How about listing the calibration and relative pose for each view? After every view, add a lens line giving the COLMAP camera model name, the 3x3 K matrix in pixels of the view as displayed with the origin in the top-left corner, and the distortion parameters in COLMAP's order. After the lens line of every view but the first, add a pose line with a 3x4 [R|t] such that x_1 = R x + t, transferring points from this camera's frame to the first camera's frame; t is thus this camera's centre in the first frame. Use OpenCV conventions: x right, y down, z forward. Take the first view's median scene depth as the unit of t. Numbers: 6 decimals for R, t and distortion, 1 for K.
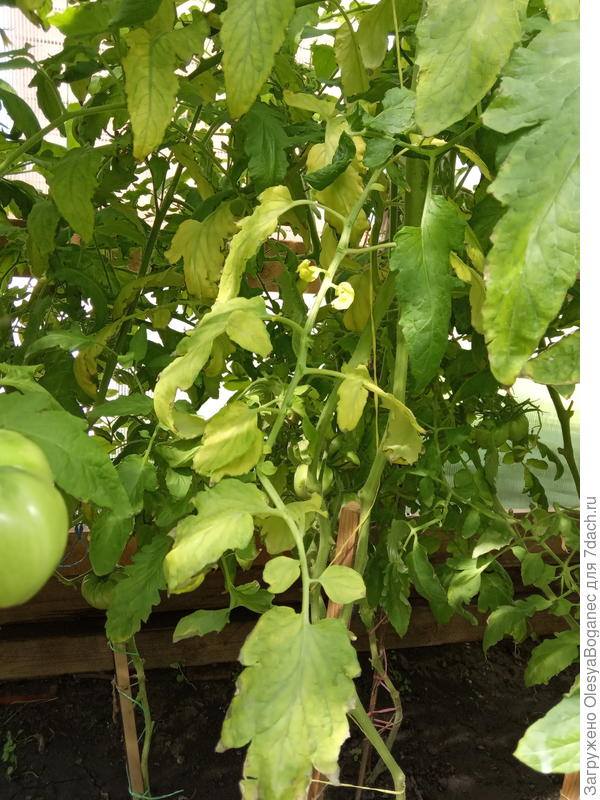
lens RADIAL K [[677.4, 0, 288.8], [0, 677.4, 400.5], [0, 0, 1]] dist [0.000806, 0.001922]
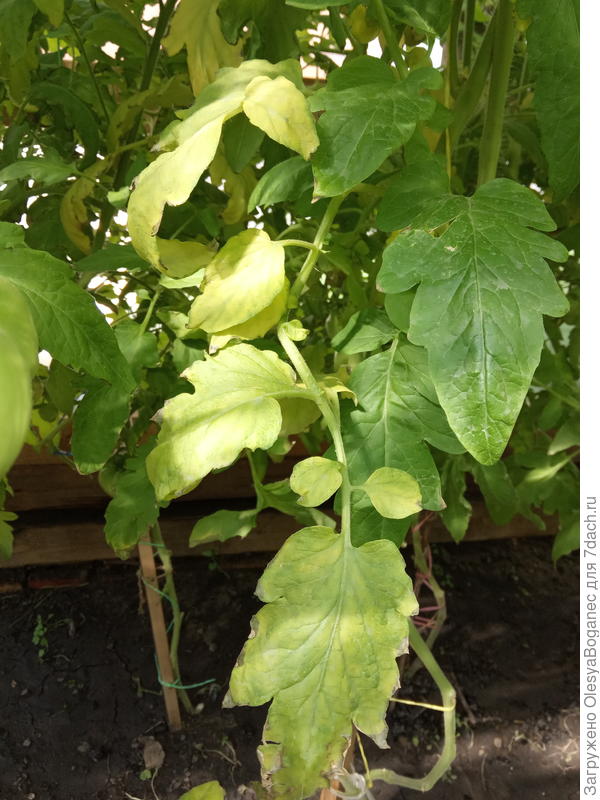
lens RADIAL K [[606.3, 0, 300.0], [0, 606.3, 400.0], [0, 0, 1]] dist [0.080661, 0.000920]
pose [[0.998899, 0.014898, -0.044480, -0.000139], [-0.007540, 0.986891, 0.161215, 0.036307], [0.046299, -0.160702, 0.985917, 0.202070]]
